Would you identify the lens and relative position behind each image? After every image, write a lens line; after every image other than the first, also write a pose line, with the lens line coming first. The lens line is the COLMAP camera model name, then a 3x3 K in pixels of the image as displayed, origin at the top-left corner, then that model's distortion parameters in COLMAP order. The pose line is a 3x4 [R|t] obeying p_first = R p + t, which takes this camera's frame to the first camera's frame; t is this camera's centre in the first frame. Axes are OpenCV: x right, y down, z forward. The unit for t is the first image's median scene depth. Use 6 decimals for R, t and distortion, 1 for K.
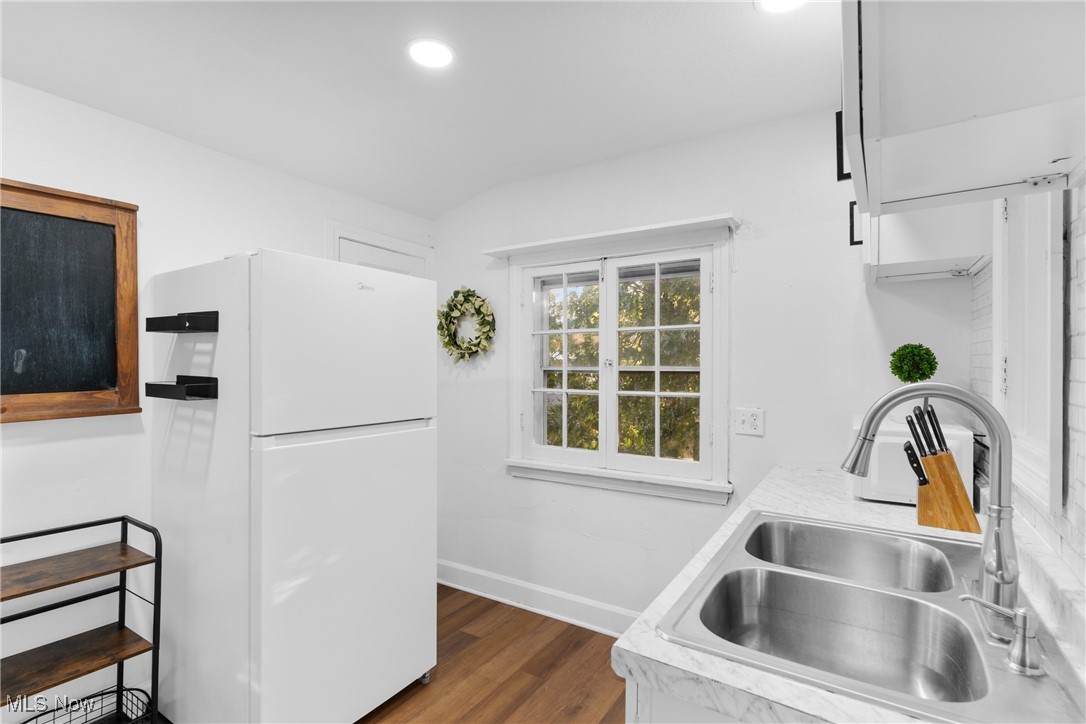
lens RADIAL K [[517.9, 0, 542.8], [0, 517.9, 362.3], [0, 0, 1]] dist [-0.017822, 0.000448]
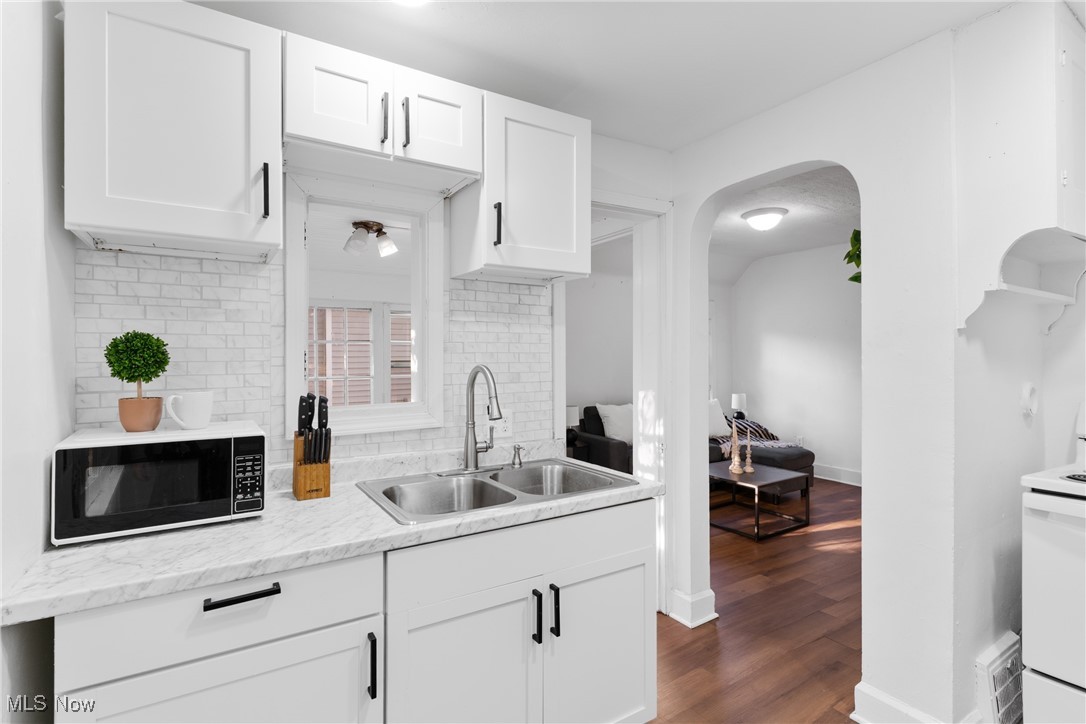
lens RADIAL K [[517.9, 0, 538.2], [0, 517.9, 359.6], [0, 0, 1]] dist [-0.017822, 0.000448]
pose [[-0.907666, 0.004092, 0.419674, -0.157734], [0.004792, 0.999988, 0.000613, 0.009161], [-0.419666, 0.002568, -0.907675, 1.620015]]
